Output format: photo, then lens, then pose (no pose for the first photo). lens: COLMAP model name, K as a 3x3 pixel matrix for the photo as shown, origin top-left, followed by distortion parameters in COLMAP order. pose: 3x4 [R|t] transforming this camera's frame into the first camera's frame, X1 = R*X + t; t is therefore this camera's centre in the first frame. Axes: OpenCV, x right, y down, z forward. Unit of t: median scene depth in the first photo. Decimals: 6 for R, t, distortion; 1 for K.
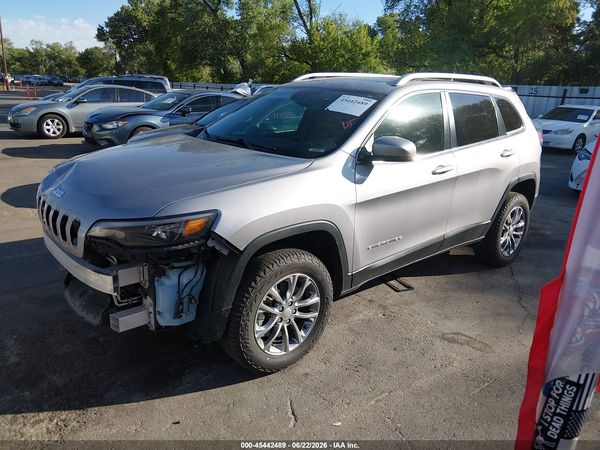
lens RADIAL K [[471.3, 0, 311.7], [0, 471.3, 224.1], [0, 0, 1]] dist [0.093971, -0.136954]
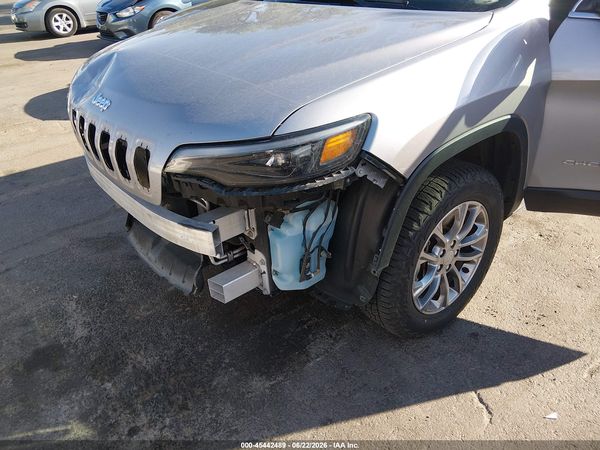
lens RADIAL K [[471.3, 0, 311.7], [0, 471.3, 224.1], [0, 0, 1]] dist [0.093971, -0.136954]
pose [[0.996100, -0.061530, -0.063229, -0.219640], [0.074383, 0.971092, 0.226819, -0.033642], [0.047445, -0.230638, 0.971882, 0.350359]]
